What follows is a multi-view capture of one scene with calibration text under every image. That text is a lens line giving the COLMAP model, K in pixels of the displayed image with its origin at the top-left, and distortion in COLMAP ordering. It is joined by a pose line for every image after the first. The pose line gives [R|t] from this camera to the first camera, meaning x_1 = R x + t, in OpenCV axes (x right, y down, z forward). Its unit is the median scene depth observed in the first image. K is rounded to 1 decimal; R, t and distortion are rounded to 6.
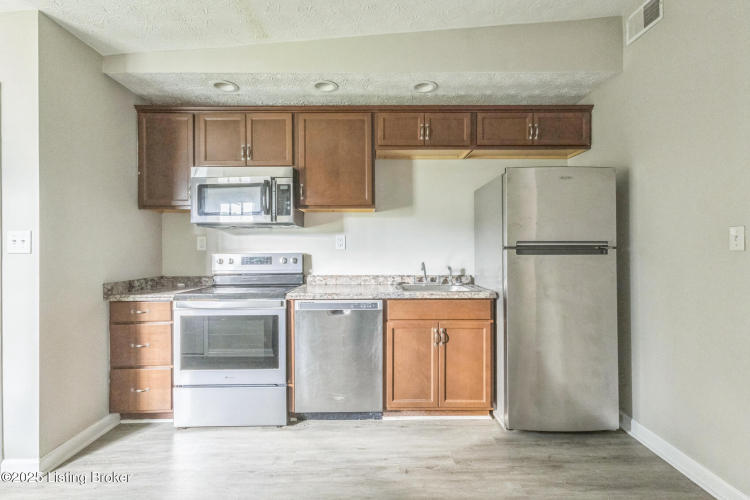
lens RADIAL K [[344.9, 0, 374.9], [0, 344.9, 247.1], [0, 0, 1]] dist [-0.000157, -0.000075]
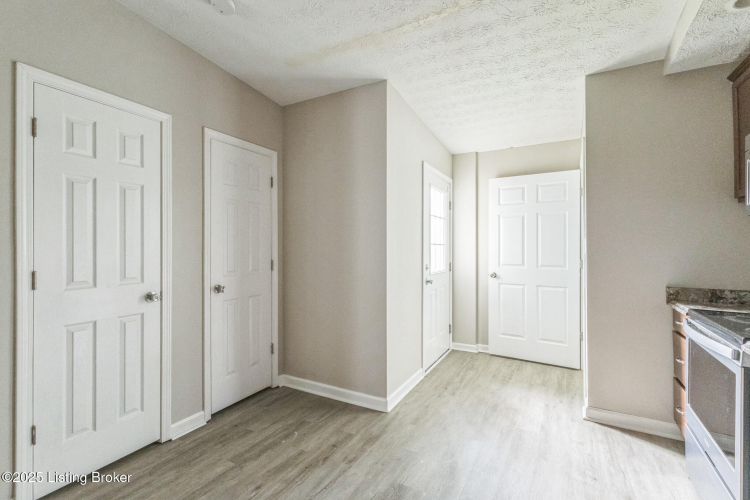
lens RADIAL K [[344.9, 0, 374.7], [0, 344.9, 247.2], [0, 0, 1]] dist [-0.000157, -0.000075]
pose [[-0.501110, 0.006121, -0.865362, 0.488060], [-0.000663, 0.999972, 0.007457, -0.014409], [0.865383, 0.004311, -0.501092, 0.762560]]
